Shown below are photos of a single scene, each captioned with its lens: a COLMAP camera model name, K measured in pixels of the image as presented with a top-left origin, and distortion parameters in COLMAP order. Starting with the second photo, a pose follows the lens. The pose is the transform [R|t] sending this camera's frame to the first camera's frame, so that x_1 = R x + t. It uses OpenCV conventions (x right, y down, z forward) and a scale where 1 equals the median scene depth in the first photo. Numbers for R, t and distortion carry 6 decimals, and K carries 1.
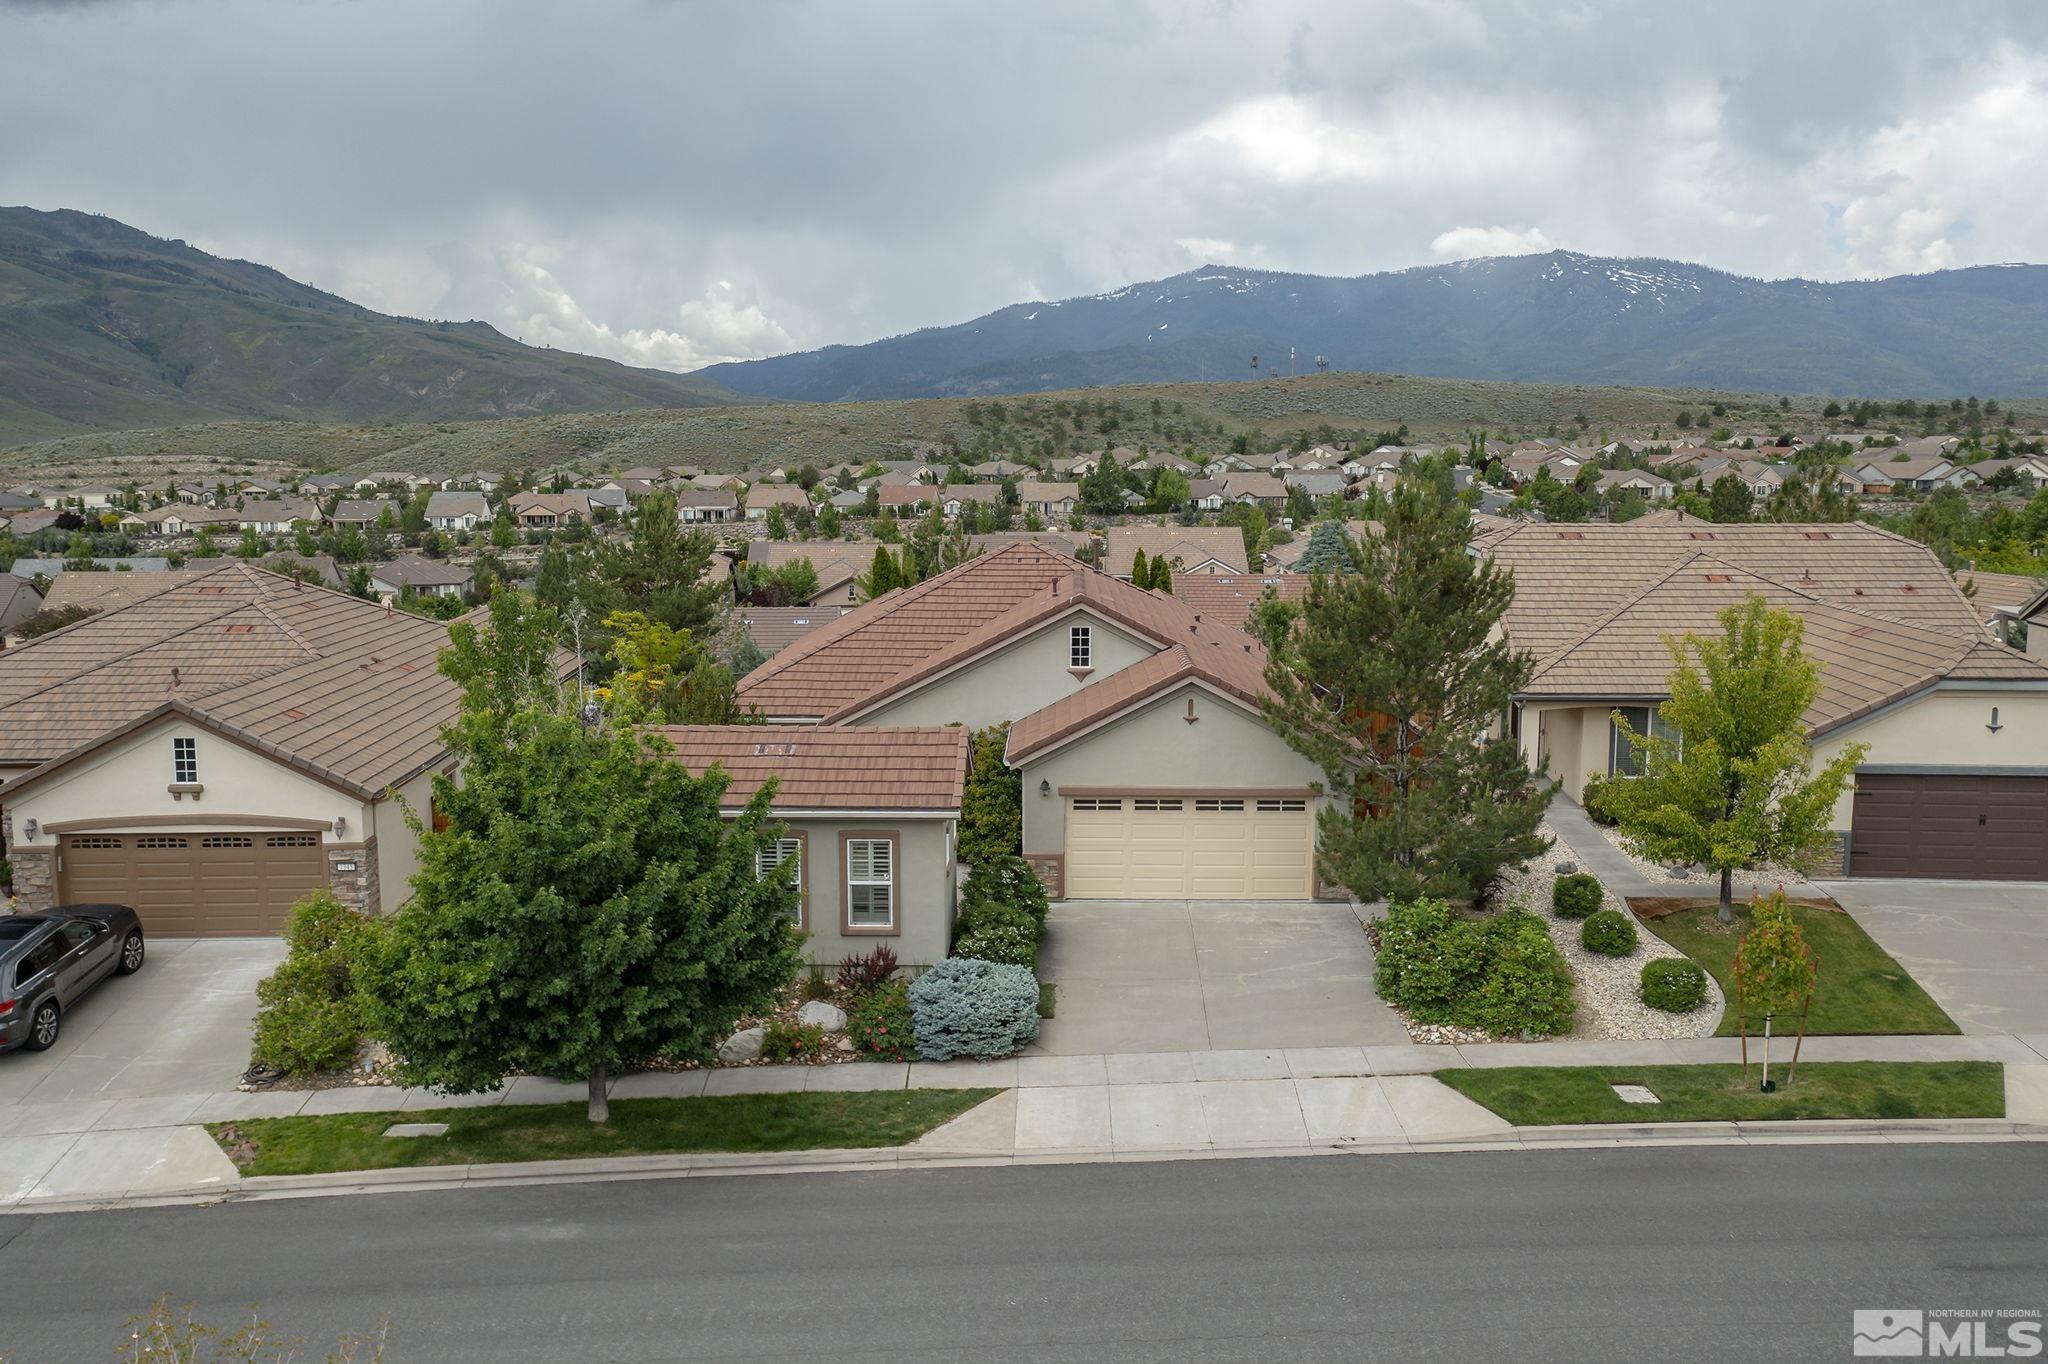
lens RADIAL K [[1679.0, 0, 1015.3], [0, 1679.0, 691.2], [0, 0, 1]] dist [-0.009484, 0.060915]
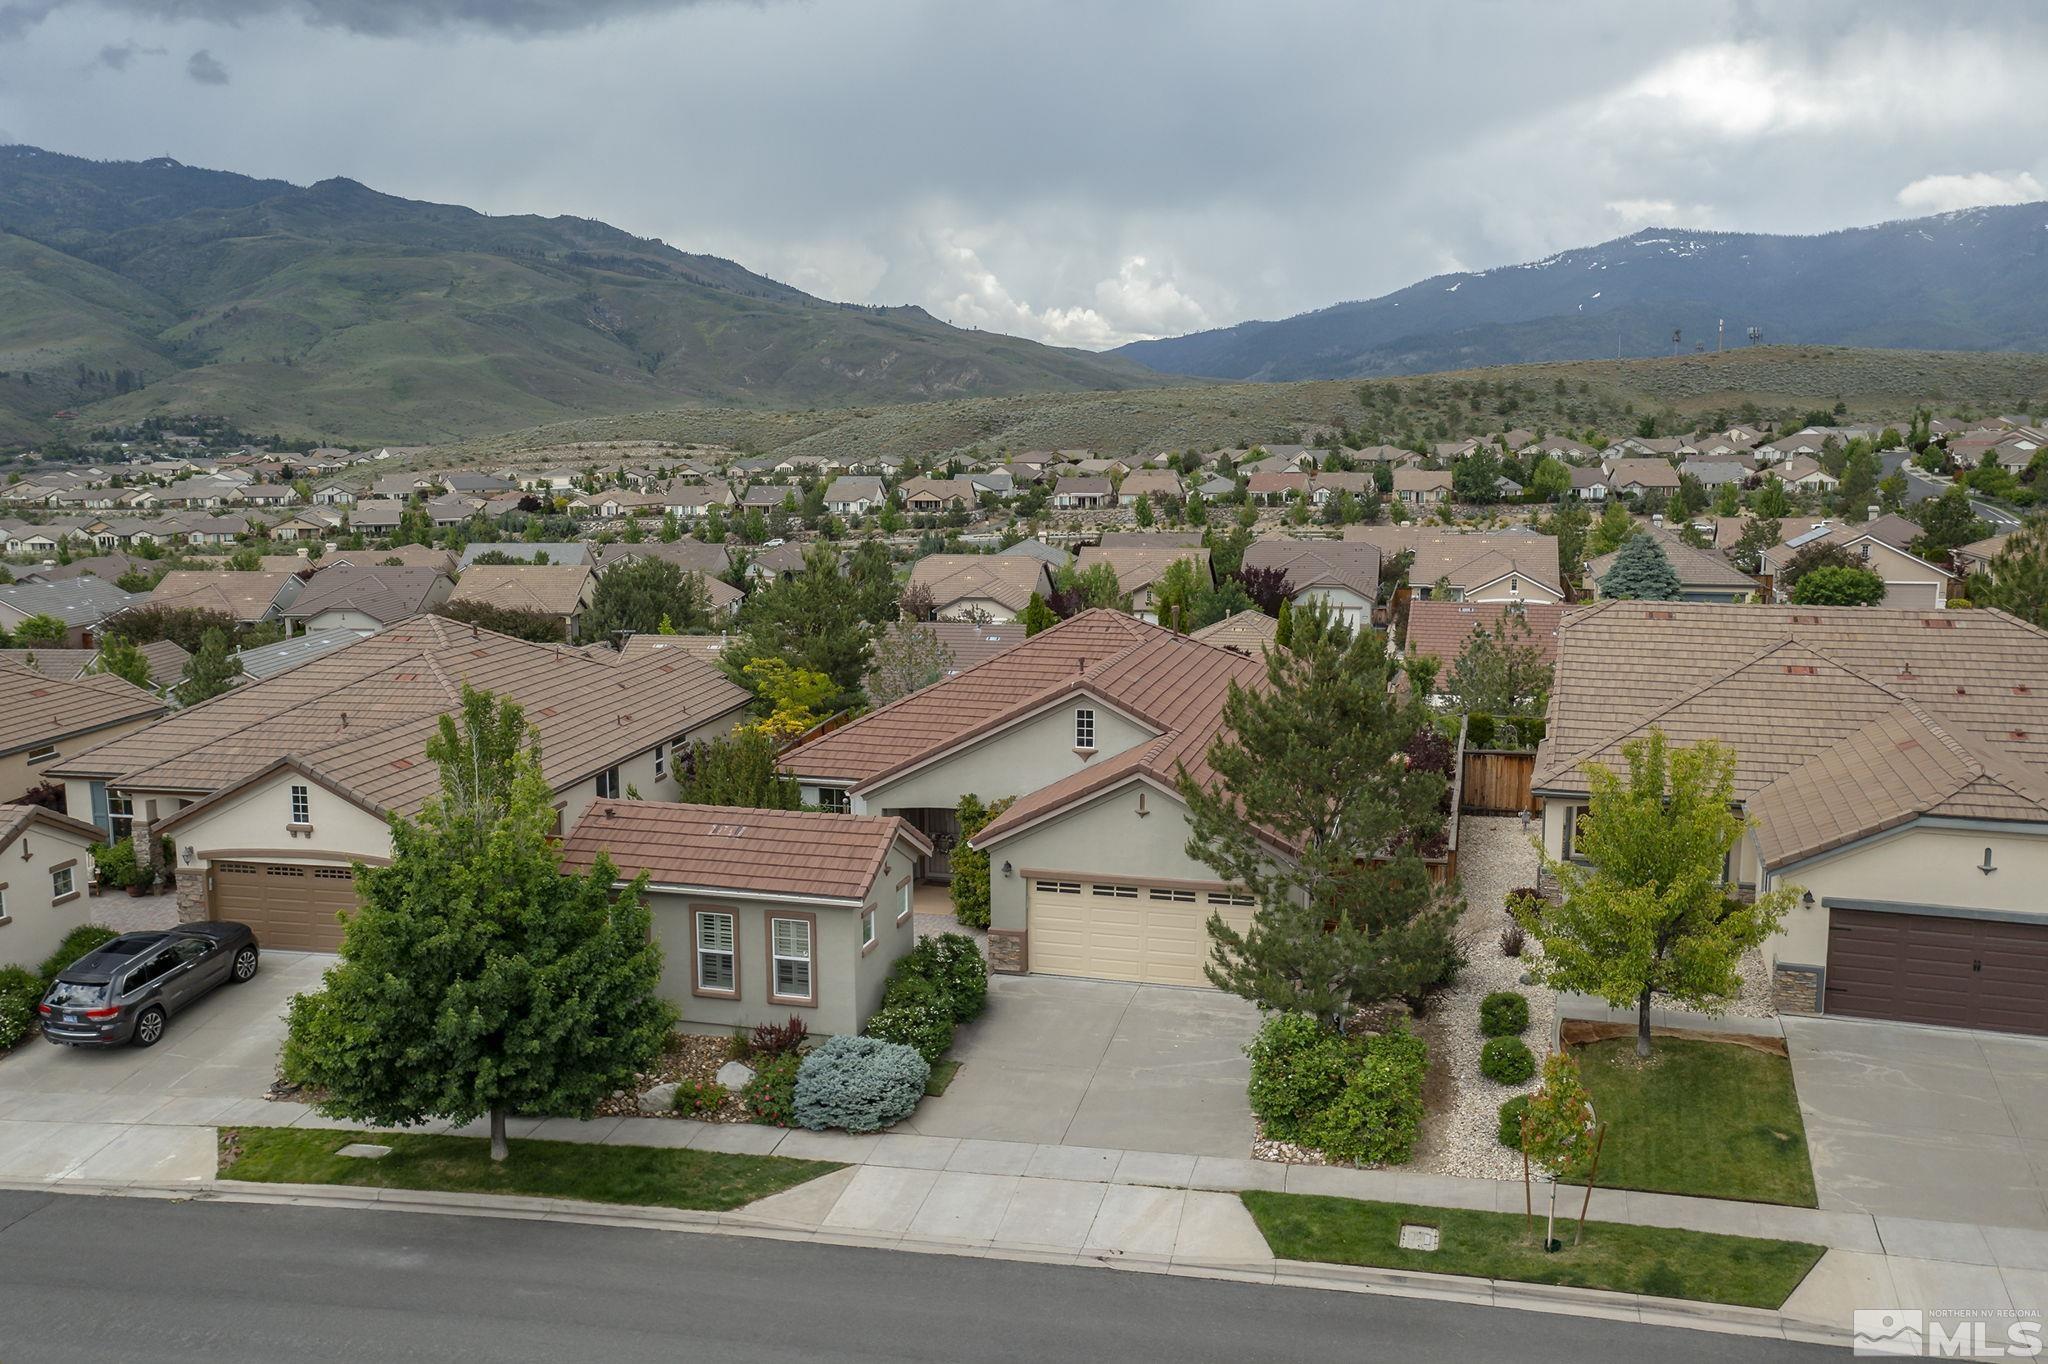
lens RADIAL K [[1655.0, 0, 1020.0], [0, 1655.0, 706.7], [0, 0, 1]] dist [-0.007848, 0.048550]
pose [[0.969340, 0.037202, -0.242889, 0.280869], [-0.030504, 0.999045, 0.031281, -0.079574], [0.243821, -0.022912, 0.969550, -0.013797]]
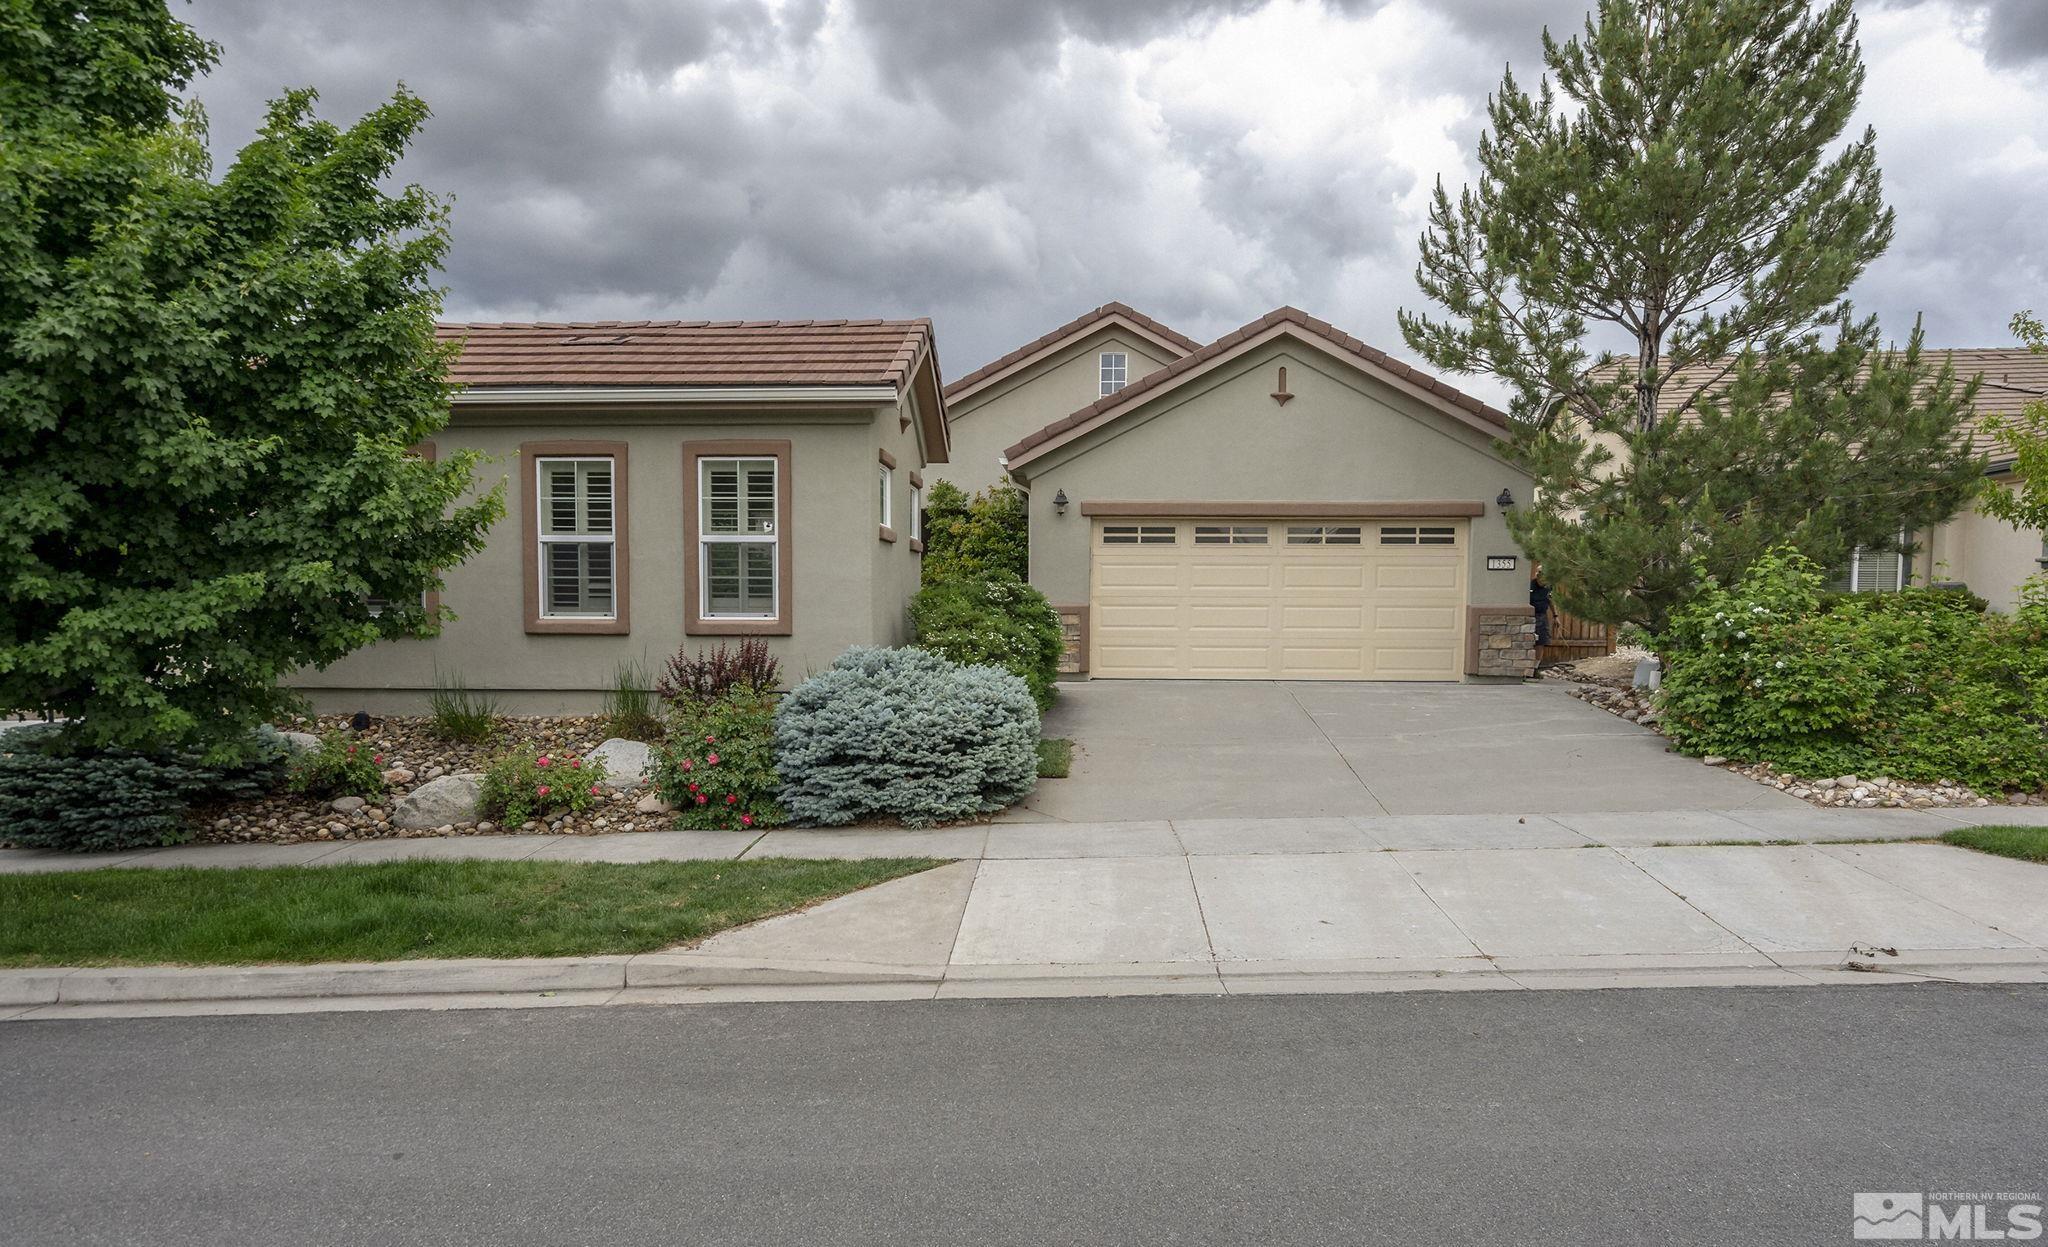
lens RADIAL K [[1186.8, 0, 1018.8], [0, 1186.8, 700.6], [0, 0, 1]] dist [0.007386, 0.001877]
pose [[0.999454, 0.007908, -0.032094, 0.017021], [-0.010201, 0.997358, -0.071920, 0.172349], [0.031440, 0.072208, 0.996894, 0.543996]]
